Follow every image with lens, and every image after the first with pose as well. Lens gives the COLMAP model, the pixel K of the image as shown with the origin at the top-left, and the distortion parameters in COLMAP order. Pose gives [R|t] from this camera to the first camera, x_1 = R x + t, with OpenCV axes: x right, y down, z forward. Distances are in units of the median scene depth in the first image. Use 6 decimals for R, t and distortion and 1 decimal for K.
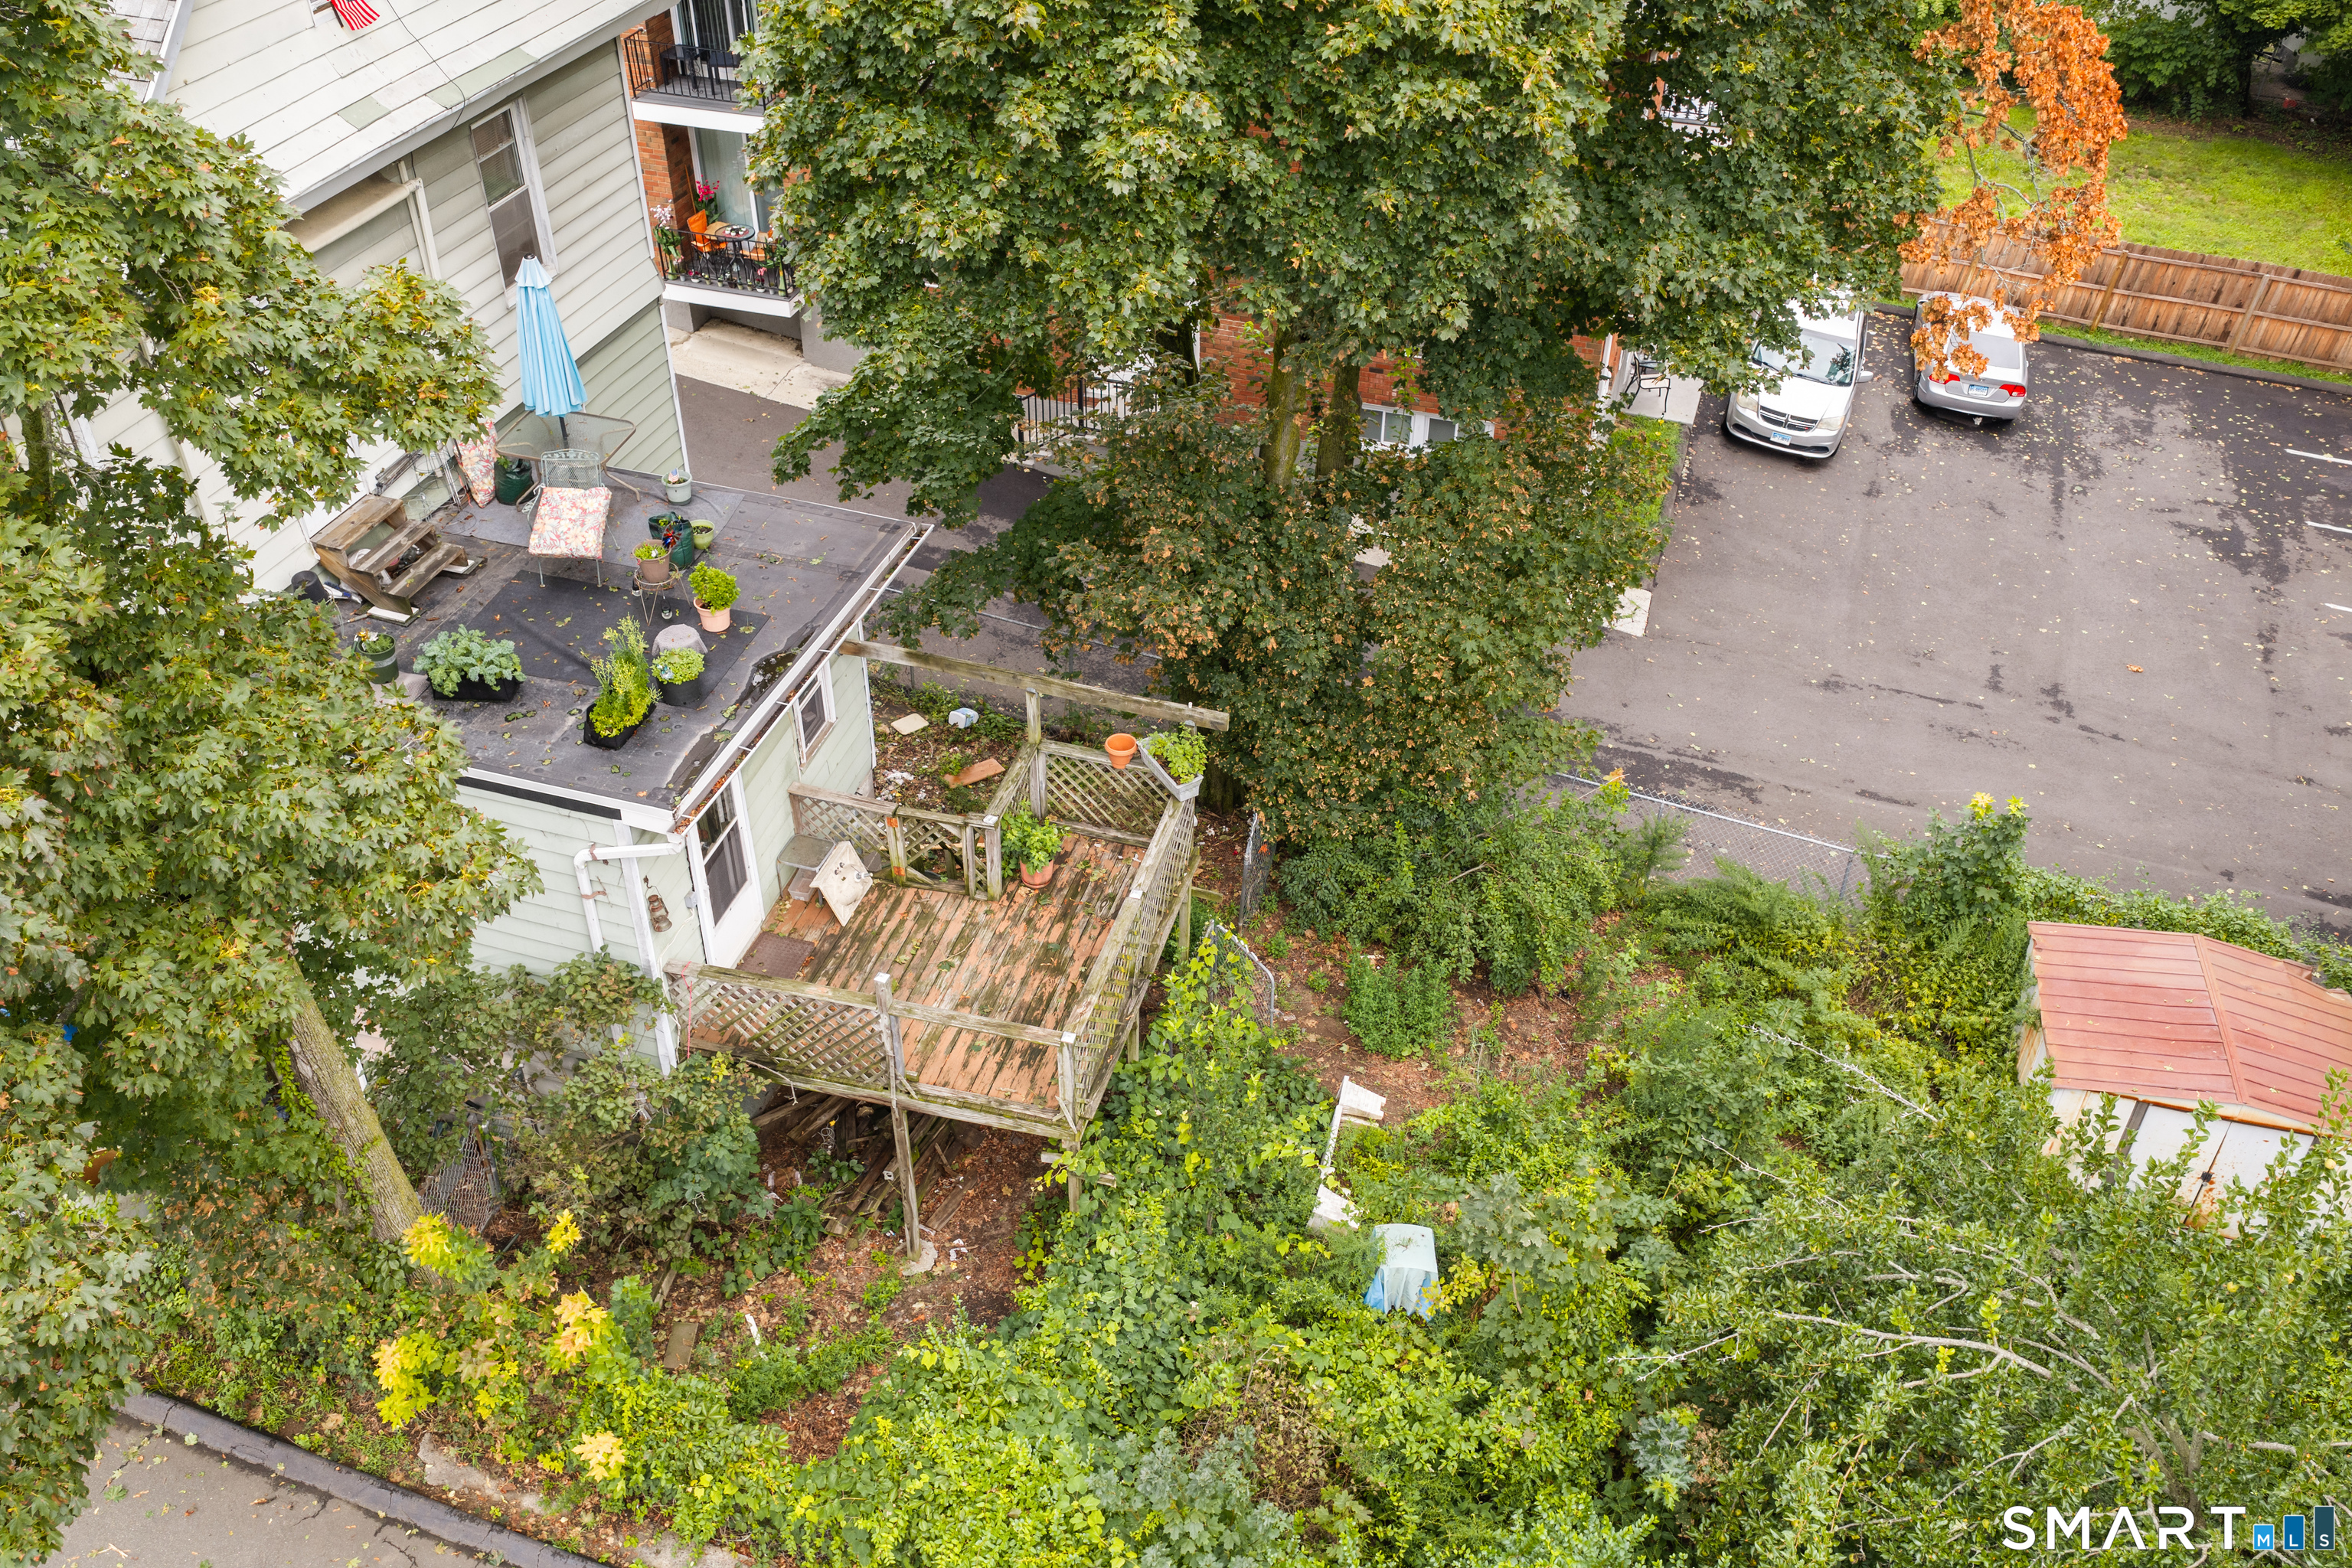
lens RADIAL K [[1890.6, 0, 1176.0], [0, 1890.6, 784.0], [0, 0, 1]] dist [-0.000323, 0.000924]
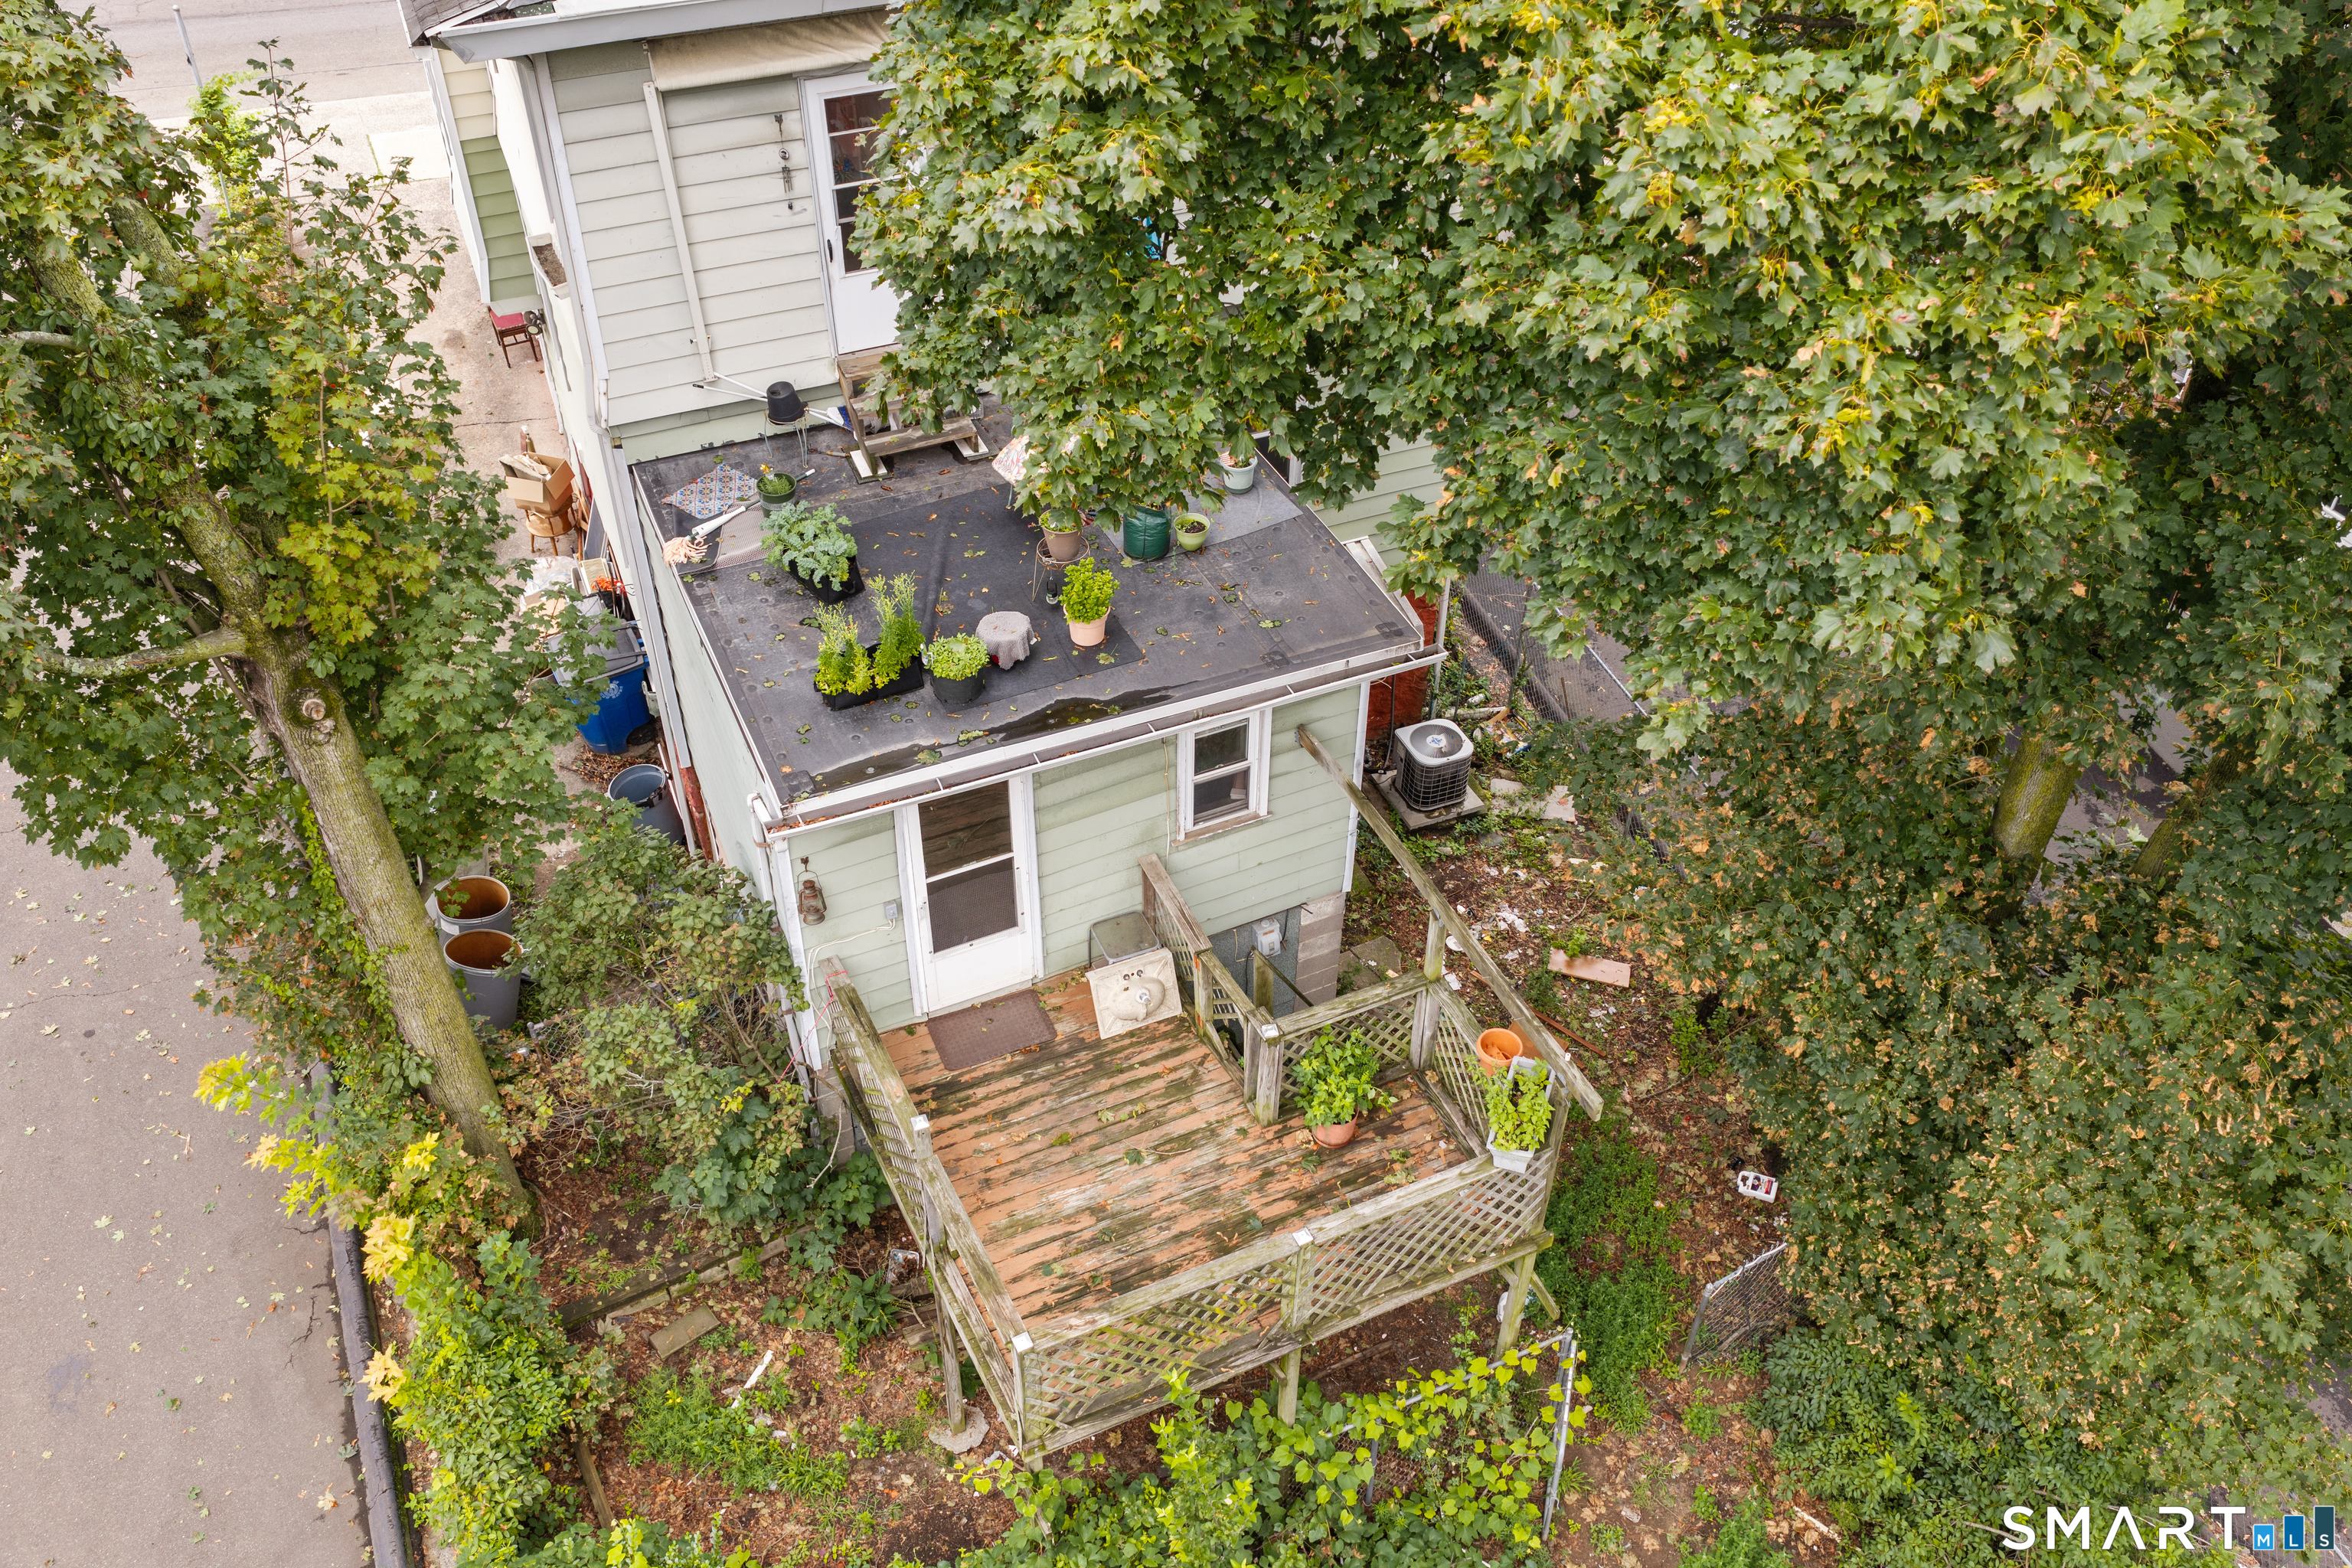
lens RADIAL K [[1890.6, 0, 1176.0], [0, 1890.6, 784.0], [0, 0, 1]] dist [-0.000323, 0.000924]
pose [[0.666533, 0.486937, -0.564470, 0.263255], [-0.468006, 0.862708, 0.191584, -0.199582], [0.580262, 0.136479, 0.802913, 0.385163]]
